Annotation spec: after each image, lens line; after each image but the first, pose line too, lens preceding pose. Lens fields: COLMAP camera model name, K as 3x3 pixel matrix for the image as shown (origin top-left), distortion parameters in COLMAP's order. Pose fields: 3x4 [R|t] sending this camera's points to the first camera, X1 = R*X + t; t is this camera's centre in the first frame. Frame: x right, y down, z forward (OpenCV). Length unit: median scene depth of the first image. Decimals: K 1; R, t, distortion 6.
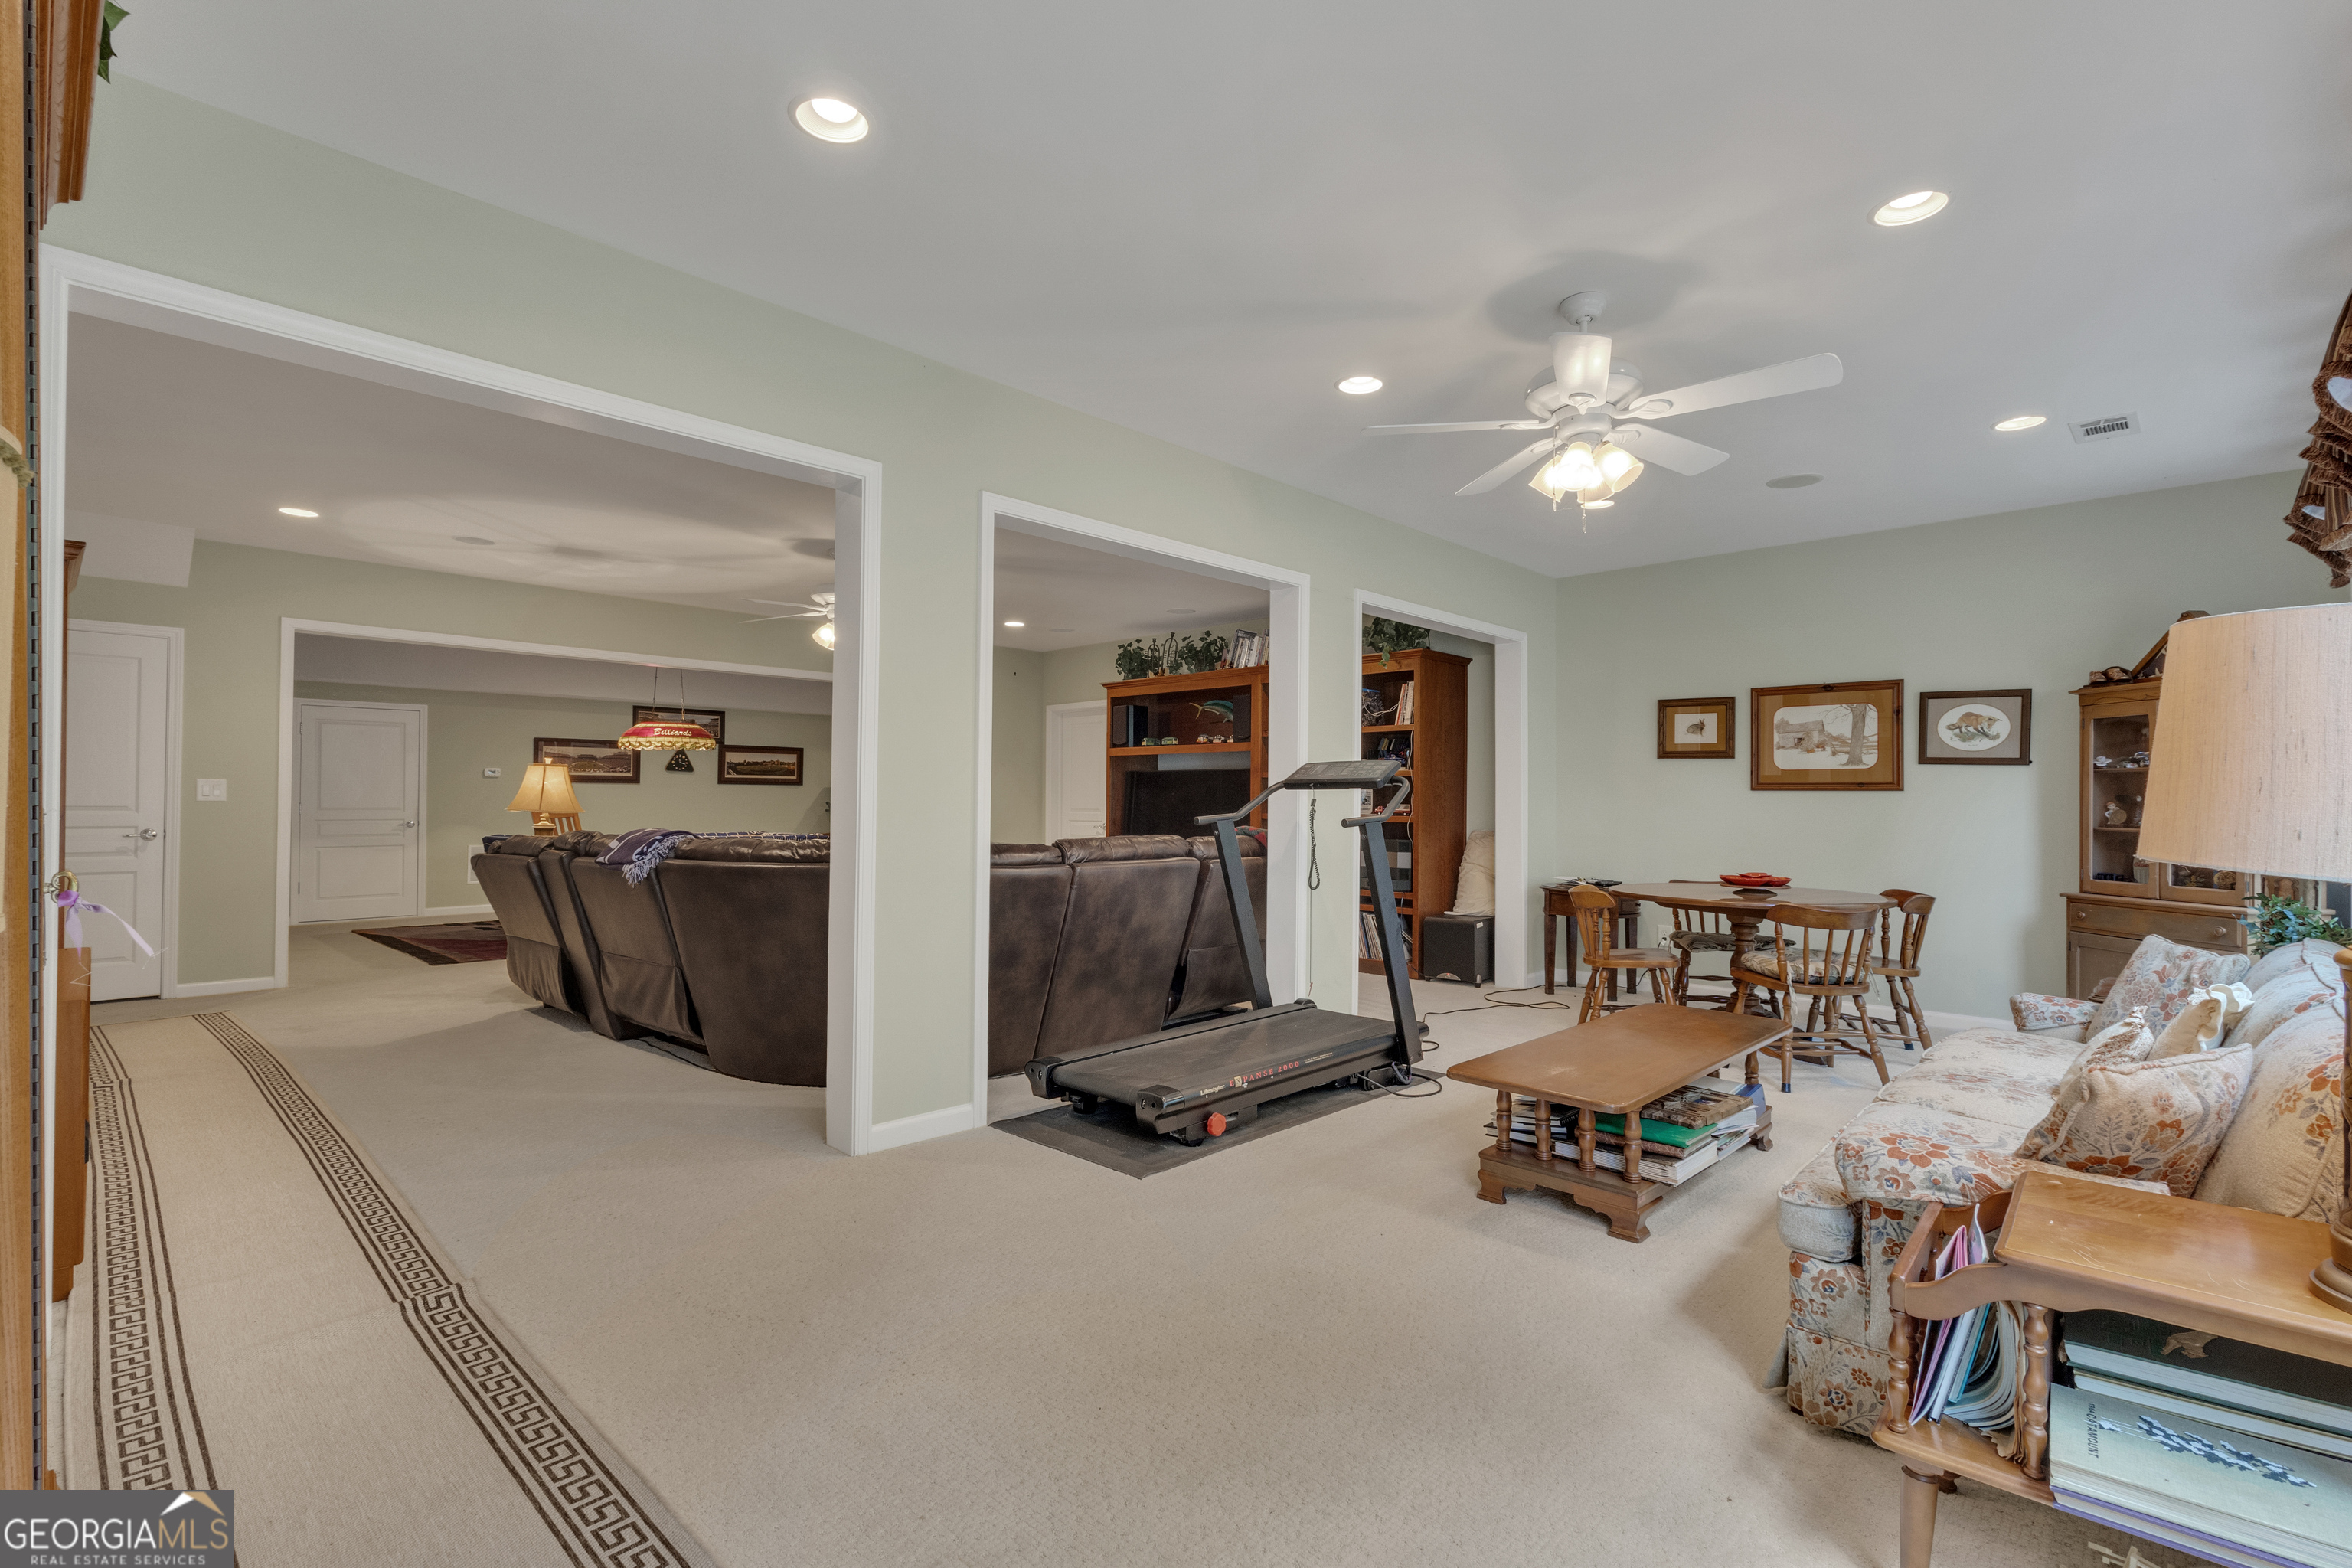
lens RADIAL K [[1081.1, 0, 1179.0], [0, 1081.1, 796.0], [0, 0, 1]] dist [0.003632, 0.000167]
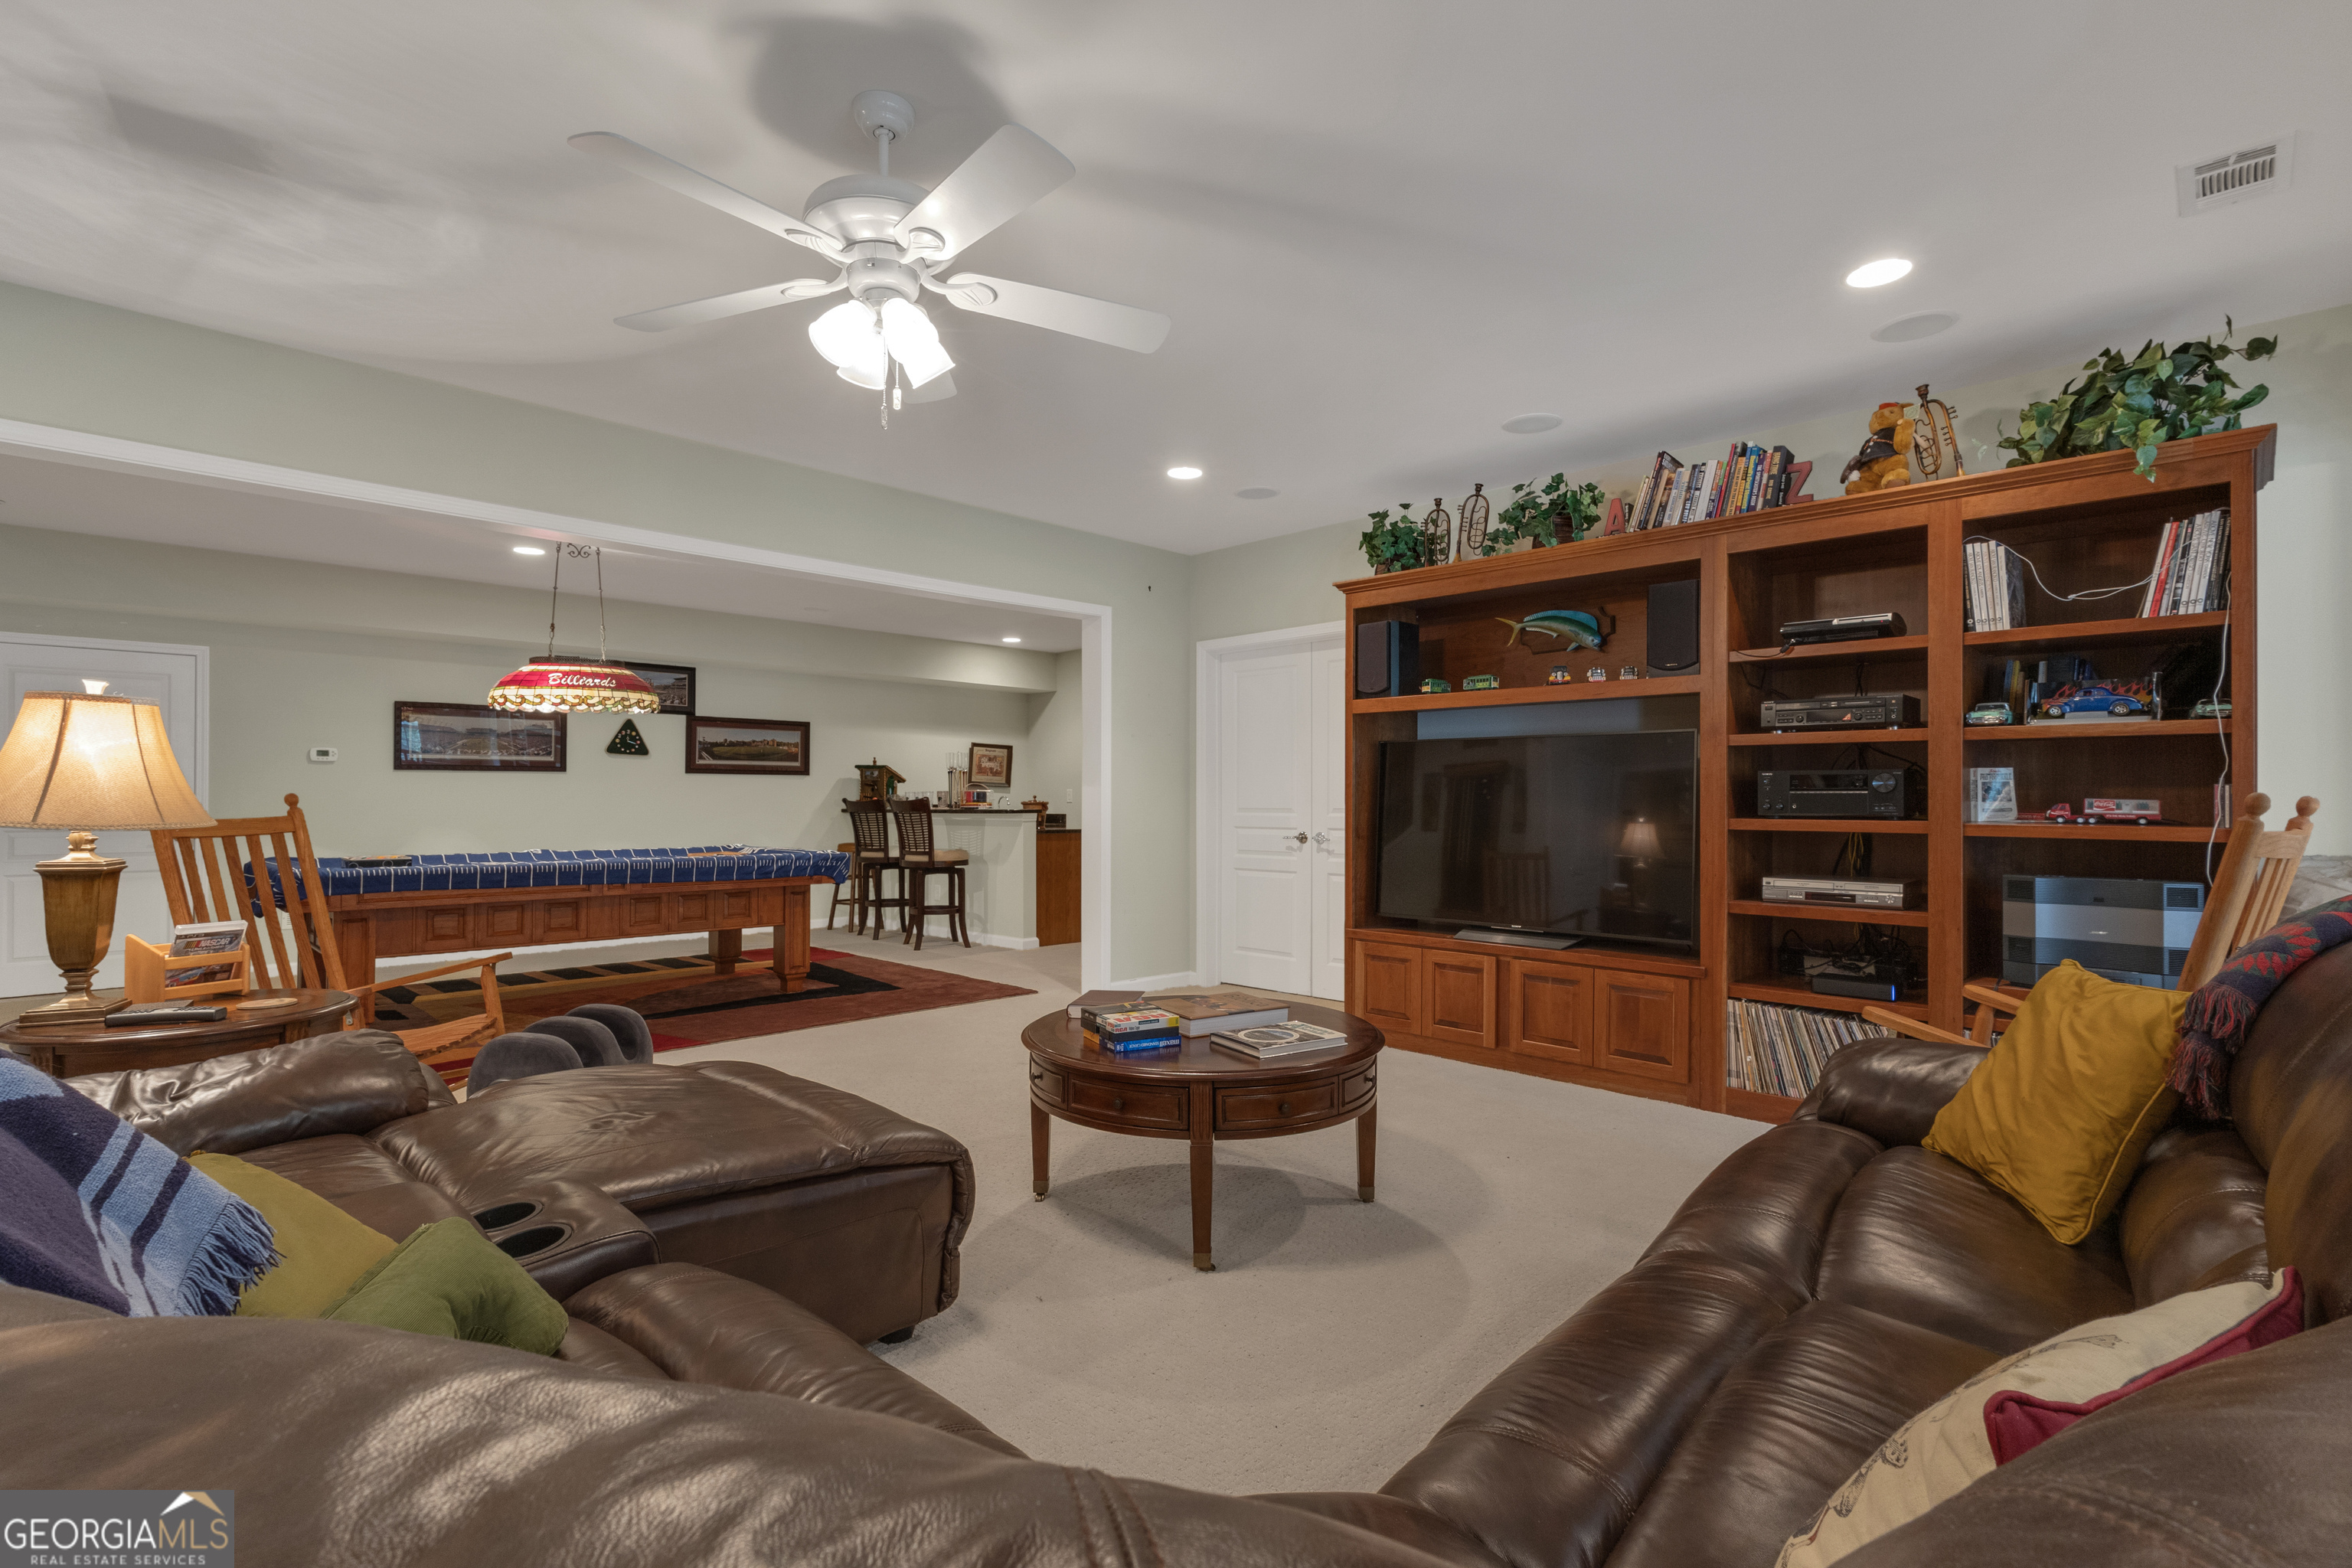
lens RADIAL K [[1081.1, 0, 1187.0], [0, 1081.1, 794.2], [0, 0, 1]] dist [0.003632, 0.000167]
pose [[0.999980, -0.004175, -0.004780, -0.232283], [0.004188, 0.999988, 0.002667, 0.004243], [0.004769, -0.002687, 0.999985, 0.700752]]
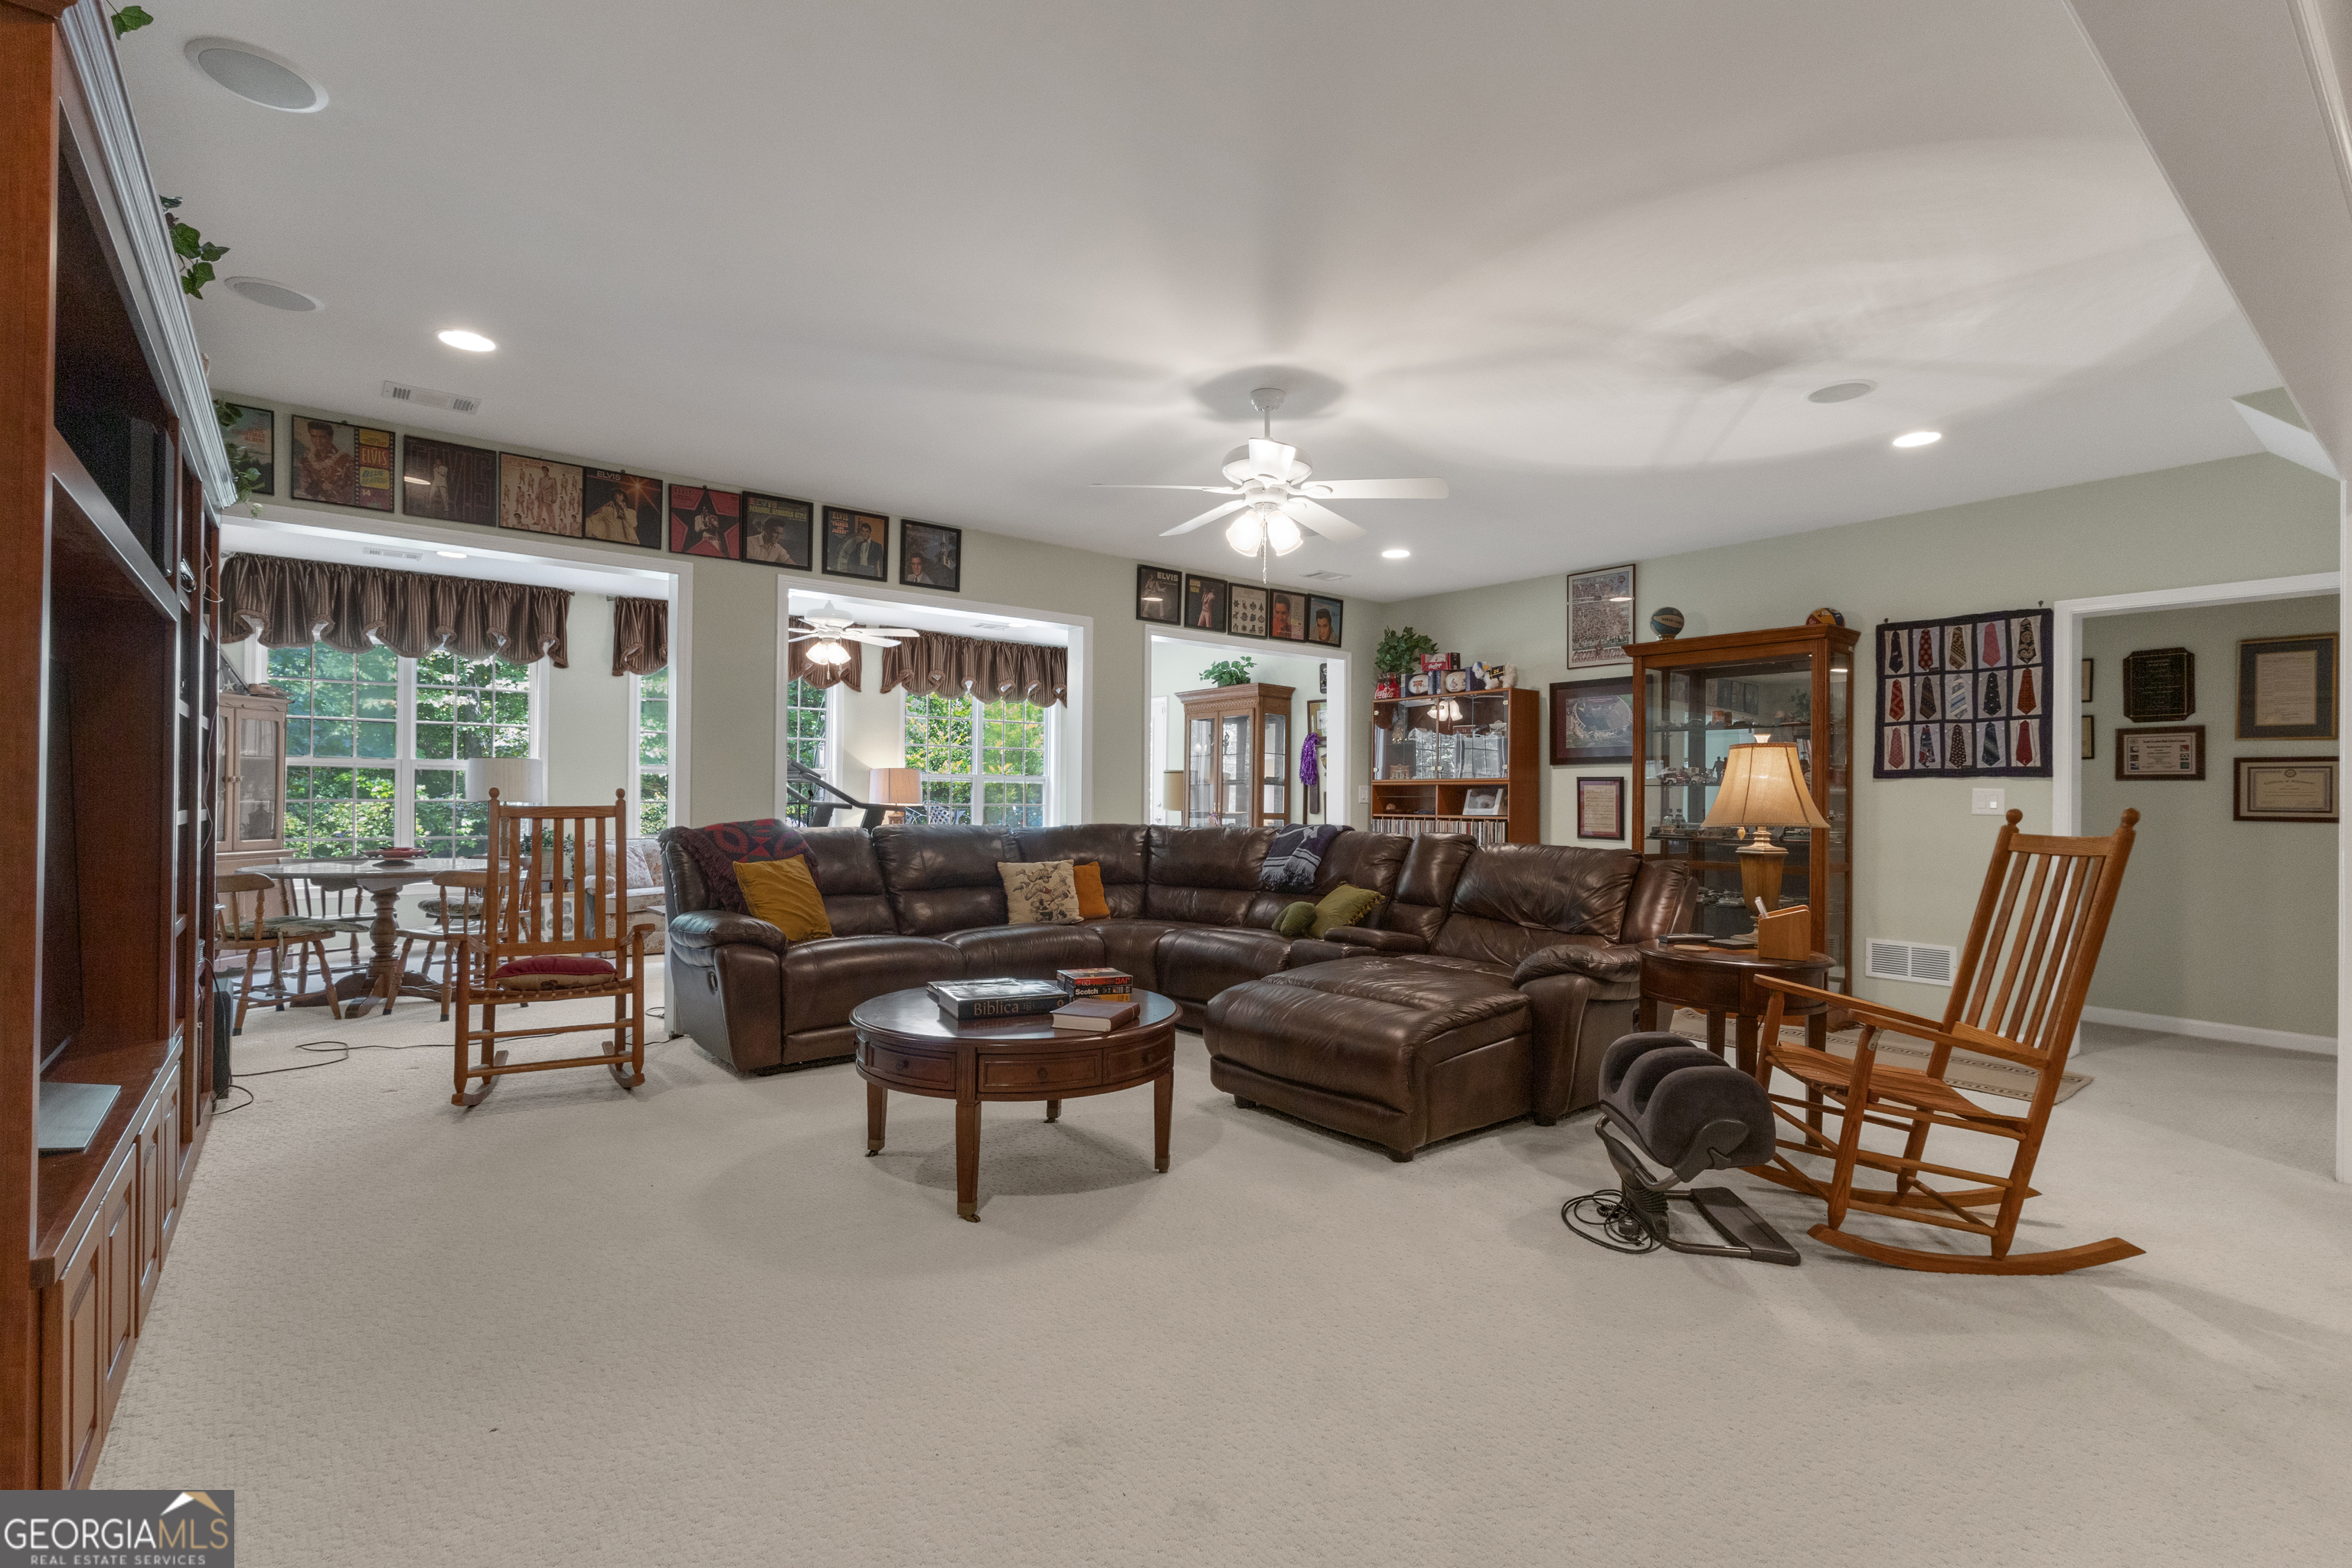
lens RADIAL K [[1081.1, 0, 1183.4], [0, 1081.1, 783.9], [0, 0, 1]] dist [0.003632, 0.000167]
pose [[-0.991315, -0.018045, 0.130264, -0.386178], [-0.020562, 0.999626, -0.018008, 0.009678], [-0.129890, -0.020530, -0.991316, 1.785310]]
